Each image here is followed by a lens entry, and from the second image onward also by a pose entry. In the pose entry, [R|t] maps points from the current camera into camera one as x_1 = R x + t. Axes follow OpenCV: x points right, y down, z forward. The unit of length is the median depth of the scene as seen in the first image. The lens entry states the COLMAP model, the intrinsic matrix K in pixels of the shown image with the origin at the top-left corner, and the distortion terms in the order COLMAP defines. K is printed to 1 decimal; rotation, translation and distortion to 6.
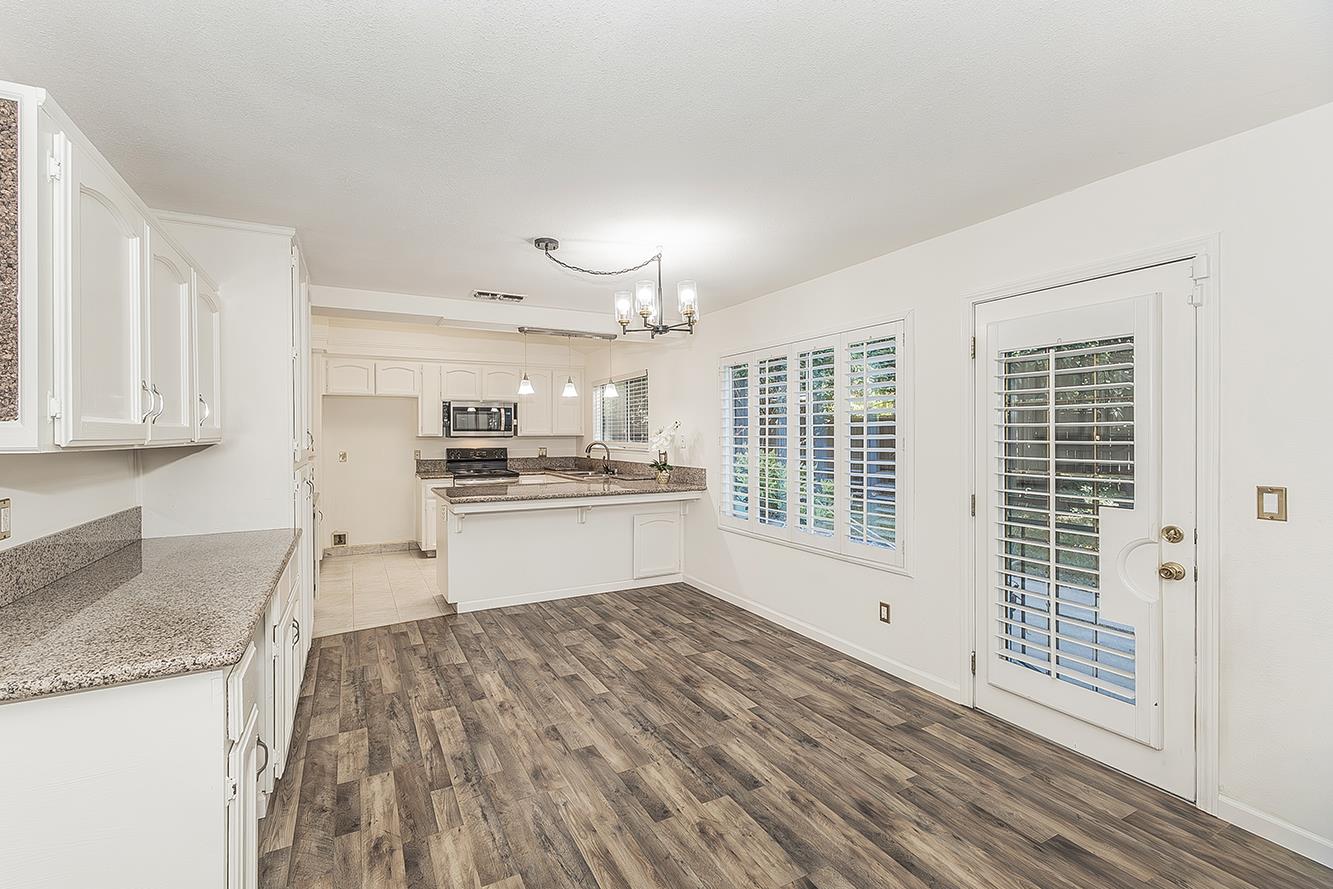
lens RADIAL K [[561.8, 0, 625.5], [0, 561.8, 448.1], [0, 0, 1]] dist [0.001180, -0.000060]
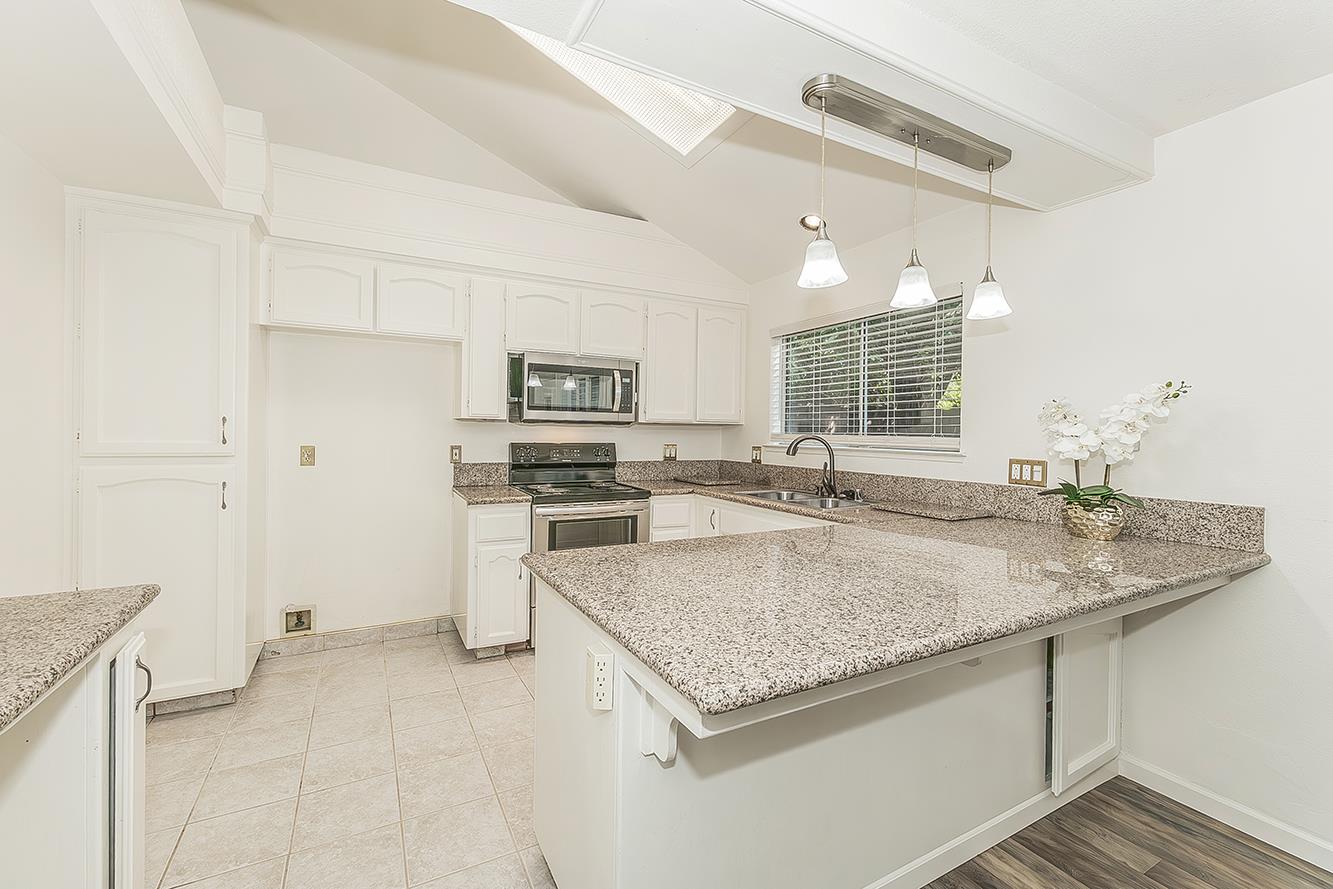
lens RADIAL K [[547.4, 0, 656.9], [0, 547.4, 443.5], [0, 0, 1]] dist [0.010378, -0.000064]
pose [[0.999494, 0.015696, 0.027657, -0.202127], [-0.015602, 0.999872, -0.003612, 0.001136], [-0.027710, 0.003179, 0.999611, 0.492530]]
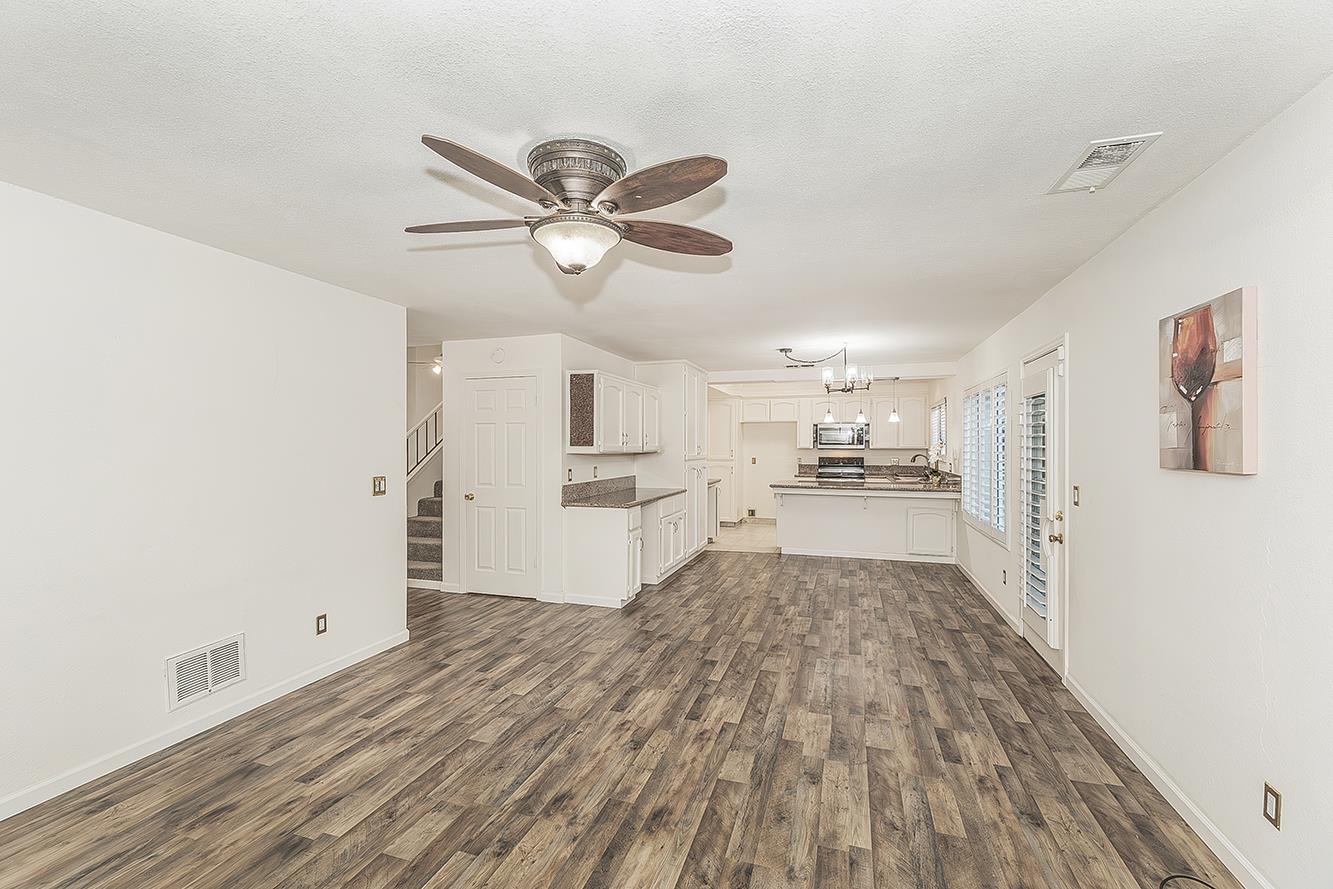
lens RADIAL K [[617.5, 0, 667.6], [0, 617.5, 439.6], [0, 0, 1]] dist [0.010077, -0.004136]
pose [[0.716077, 0.000420, -0.698022, 0.519383], [-0.020727, 0.999572, -0.020662, -0.002635], [0.697714, 0.029264, 0.715779, -0.399875]]
